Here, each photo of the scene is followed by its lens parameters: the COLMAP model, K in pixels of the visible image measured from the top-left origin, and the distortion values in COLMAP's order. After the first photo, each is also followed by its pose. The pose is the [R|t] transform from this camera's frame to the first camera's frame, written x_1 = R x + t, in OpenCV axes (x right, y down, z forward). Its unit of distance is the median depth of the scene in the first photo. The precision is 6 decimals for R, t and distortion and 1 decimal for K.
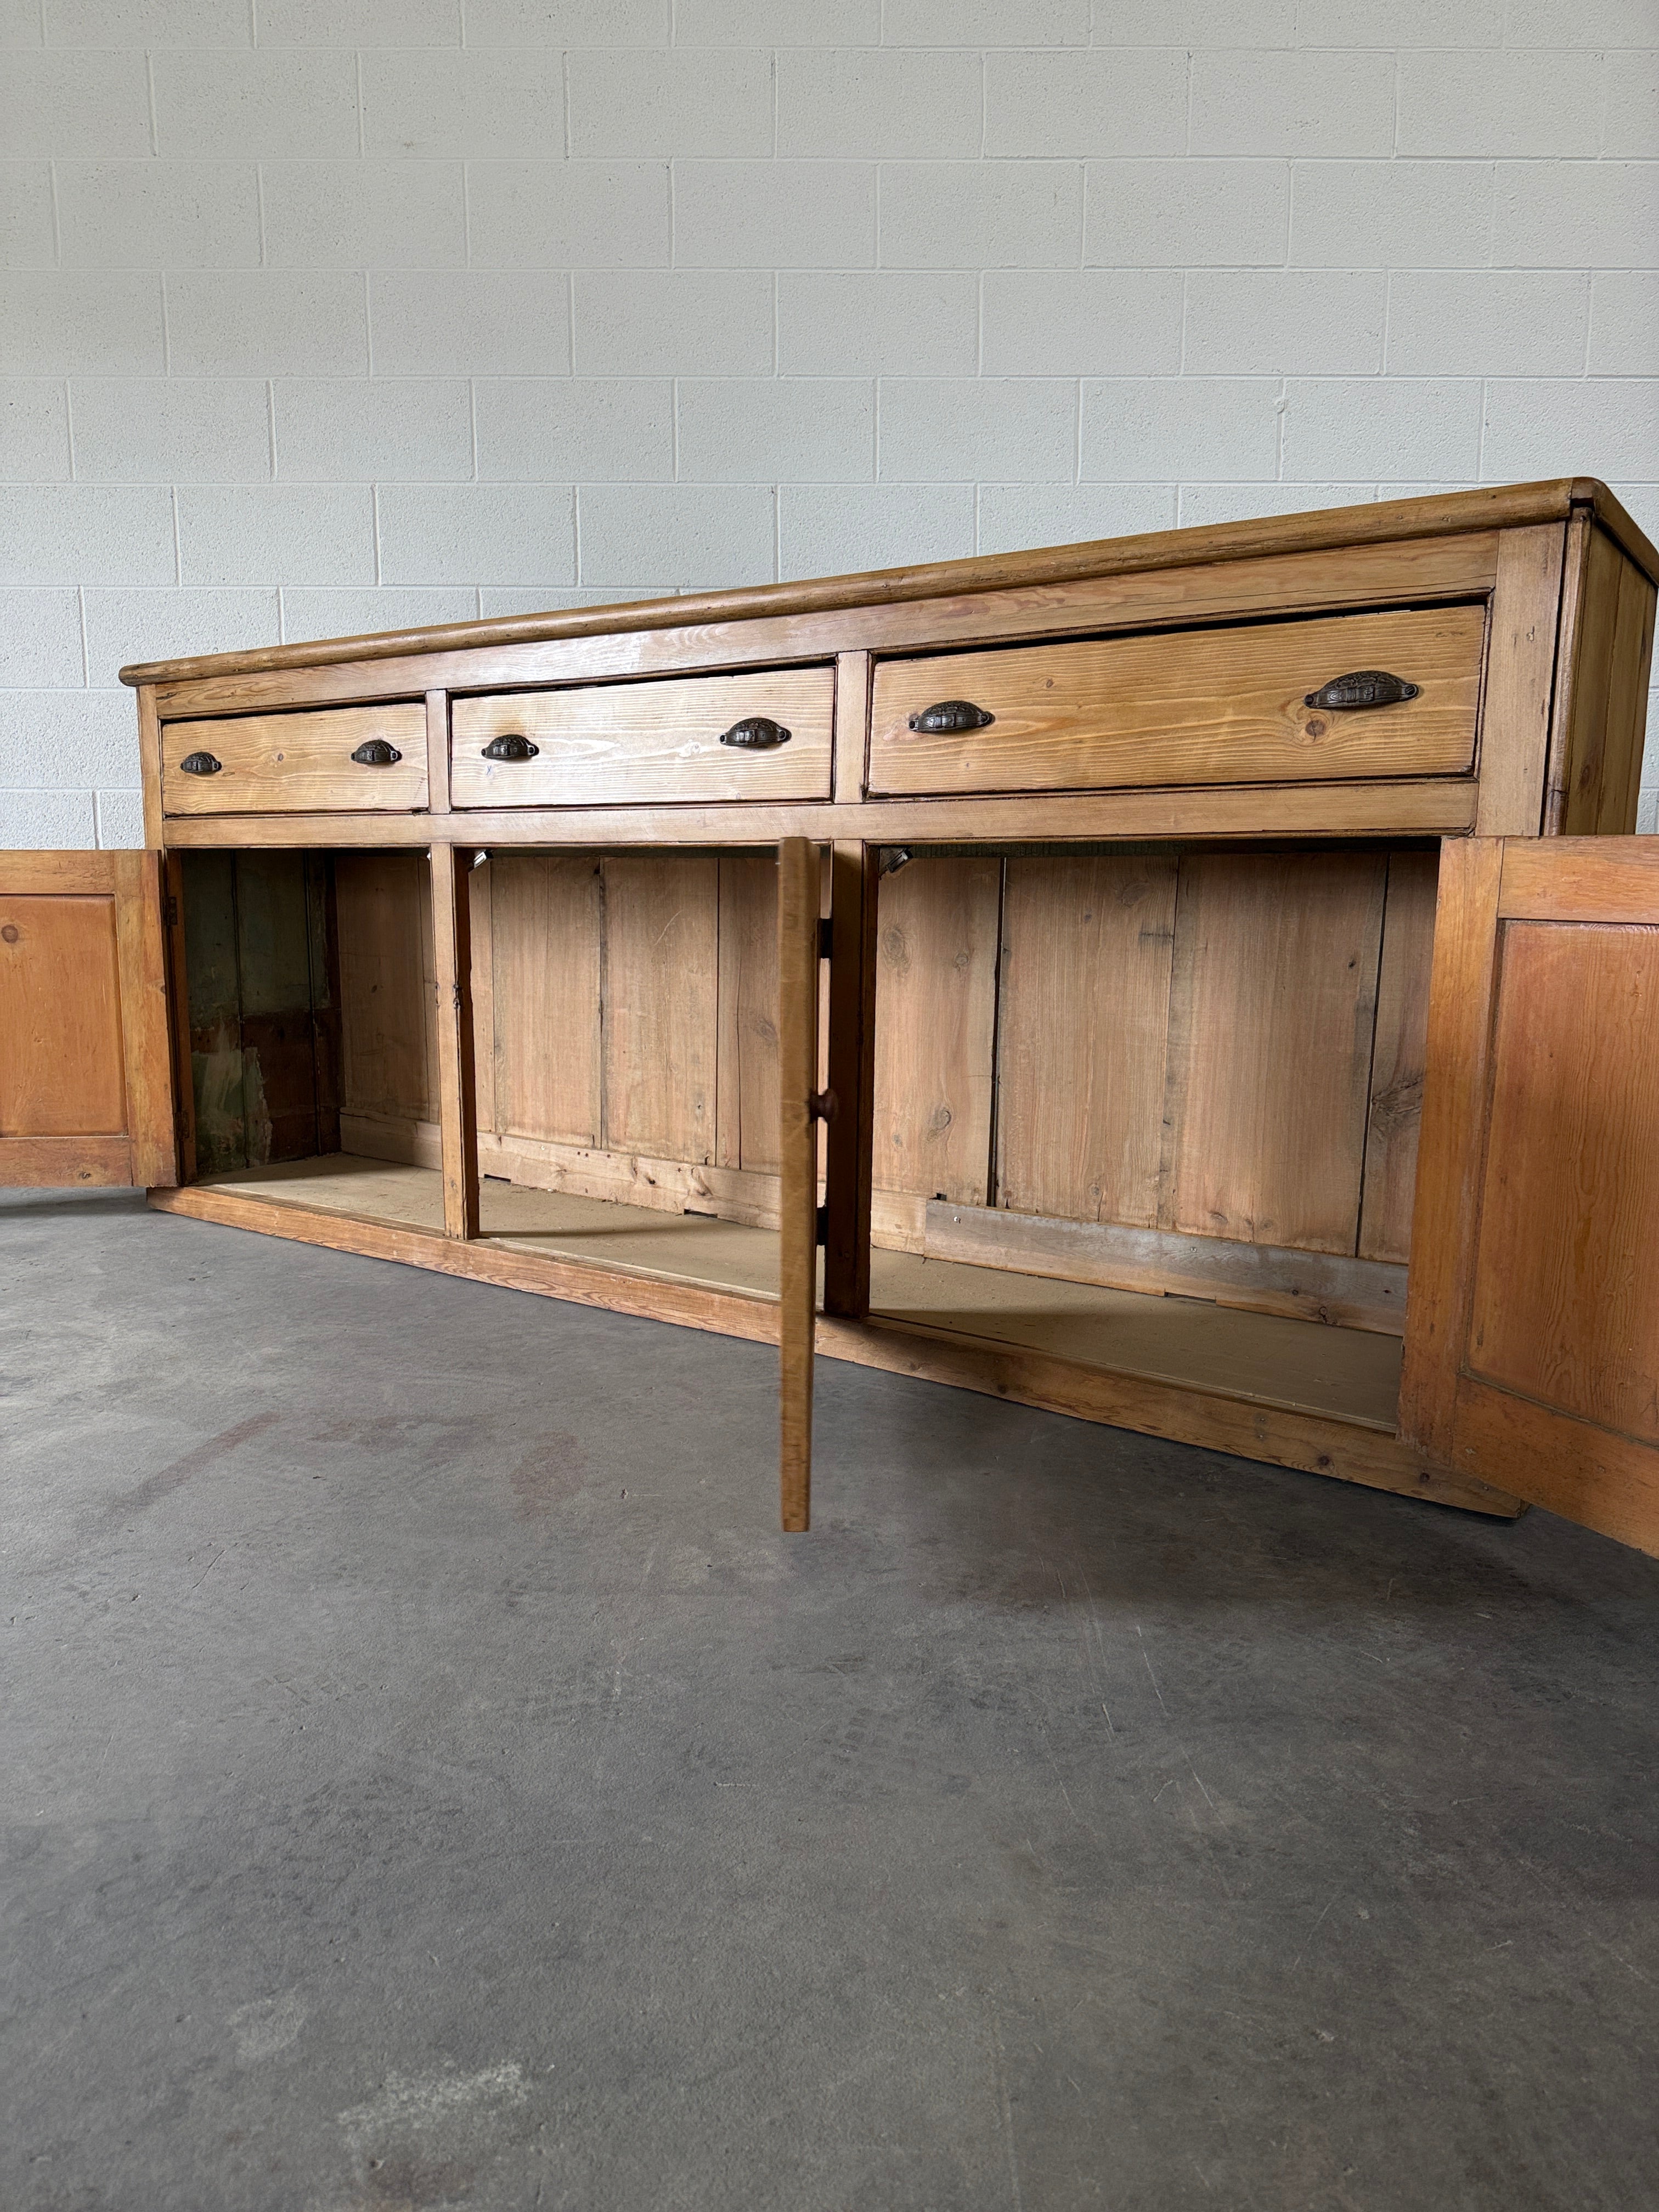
lens RADIAL K [[1549.2, 0, 831.0], [0, 1549.2, 1138.7], [0, 0, 1]] dist [0.031594, -0.044231]
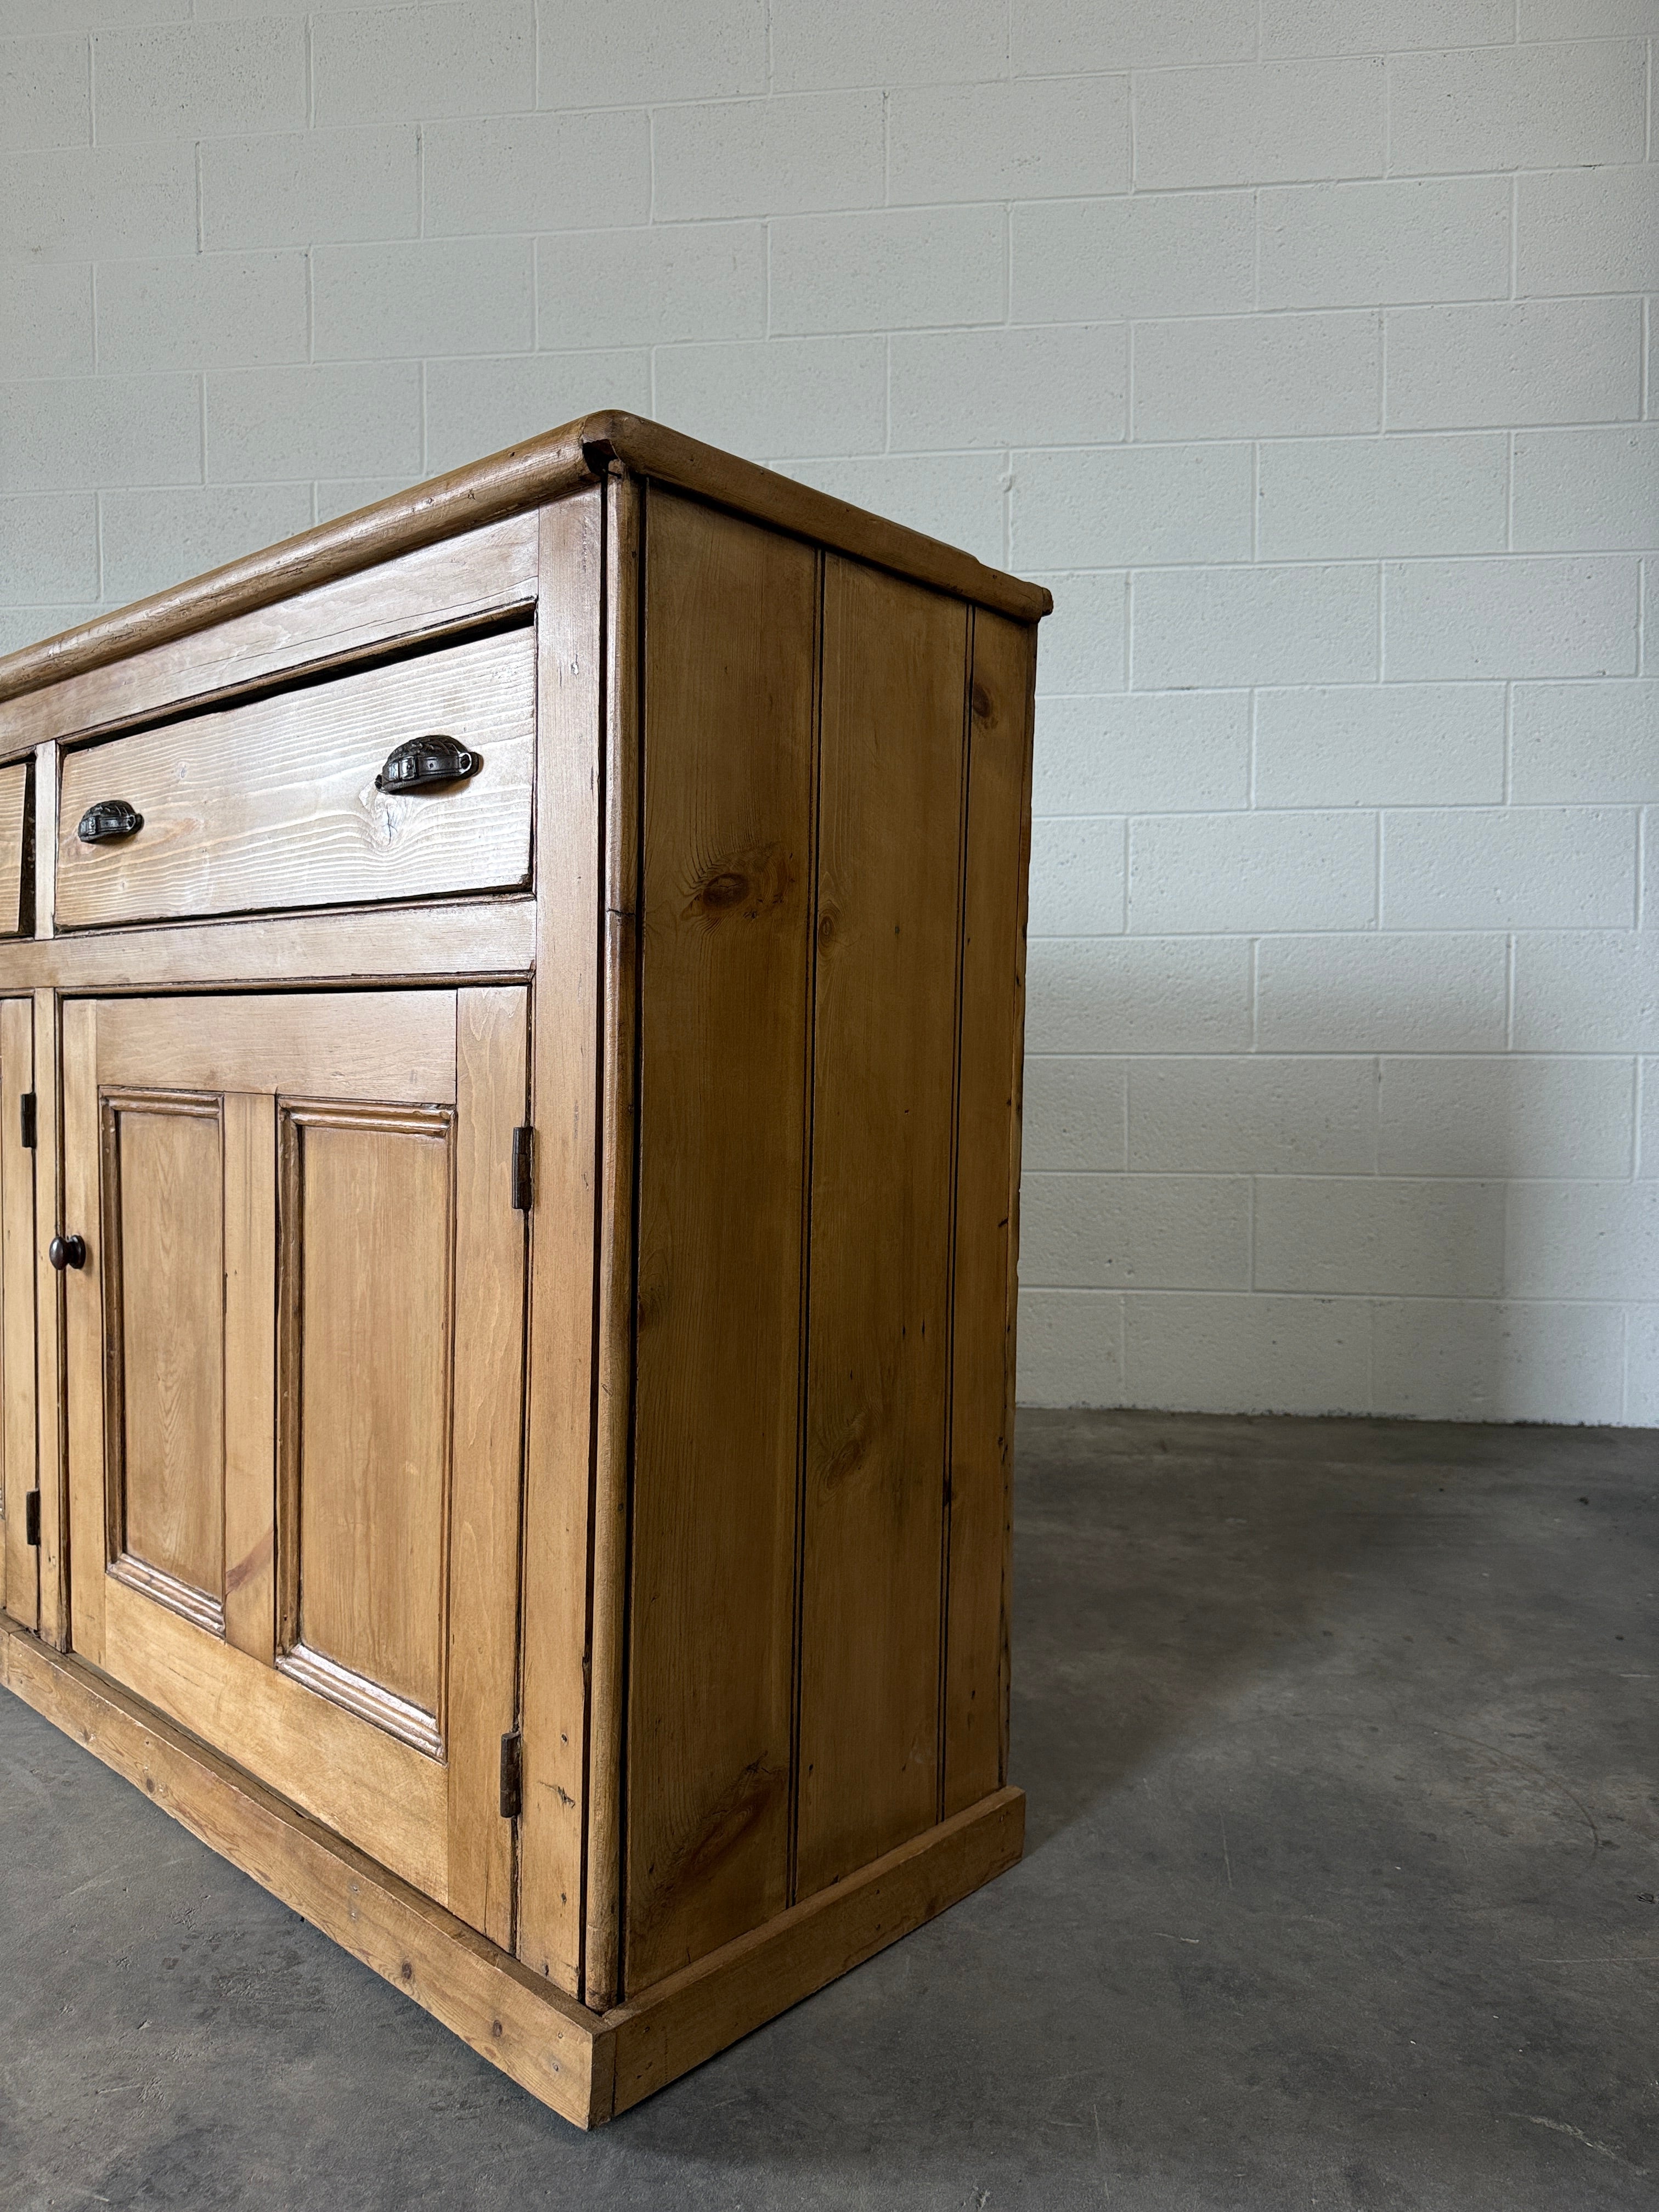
lens RADIAL K [[1549.2, 0, 825.2], [0, 1549.2, 1122.2], [0, 0, 1]] dist [0.031594, -0.044231]
pose [[0.992424, 0.009059, -0.122529, 0.478800], [-0.022181, 0.994102, -0.106157, -0.058423], [0.120845, 0.108070, 0.986771, 0.317405]]
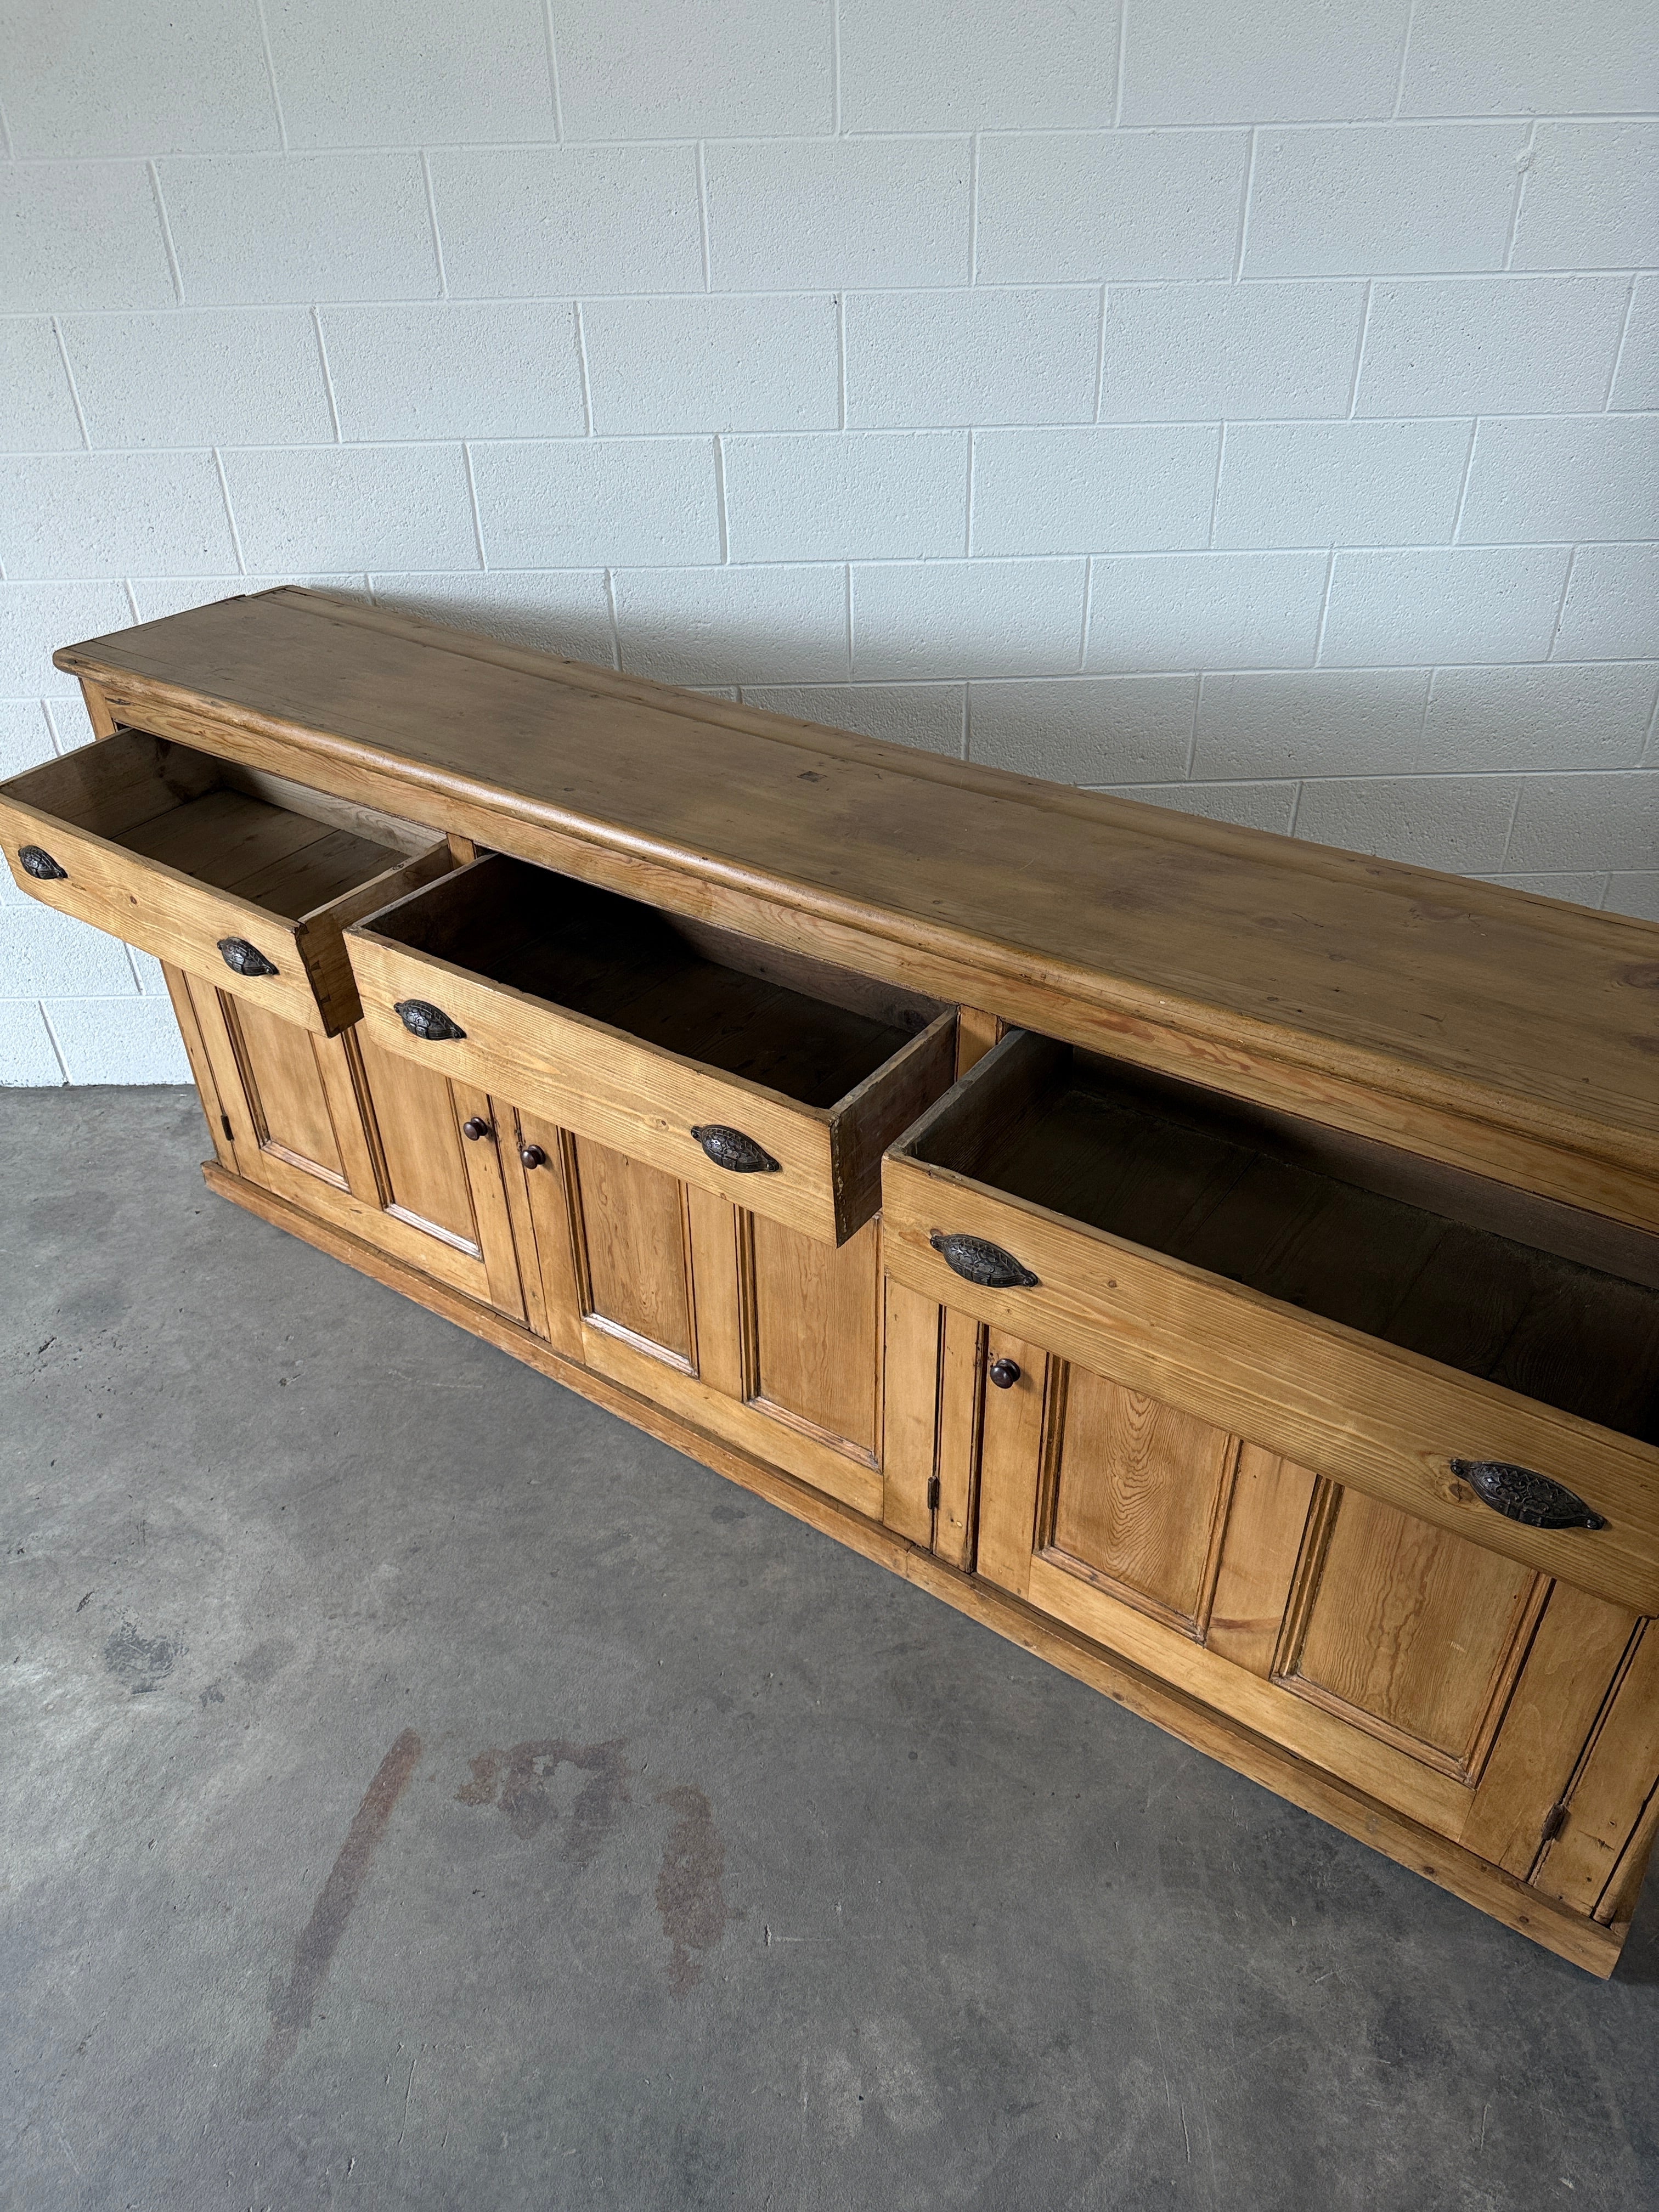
lens RADIAL K [[1549.2, 0, 839.7], [0, 1549.2, 1111.2], [0, 0, 1]] dist [0.031594, -0.044231]
pose [[0.999782, -0.015759, -0.013674, -0.049960], [0.020079, 0.904799, 0.425364, -0.612098], [0.005669, -0.425546, 0.904919, 0.227438]]
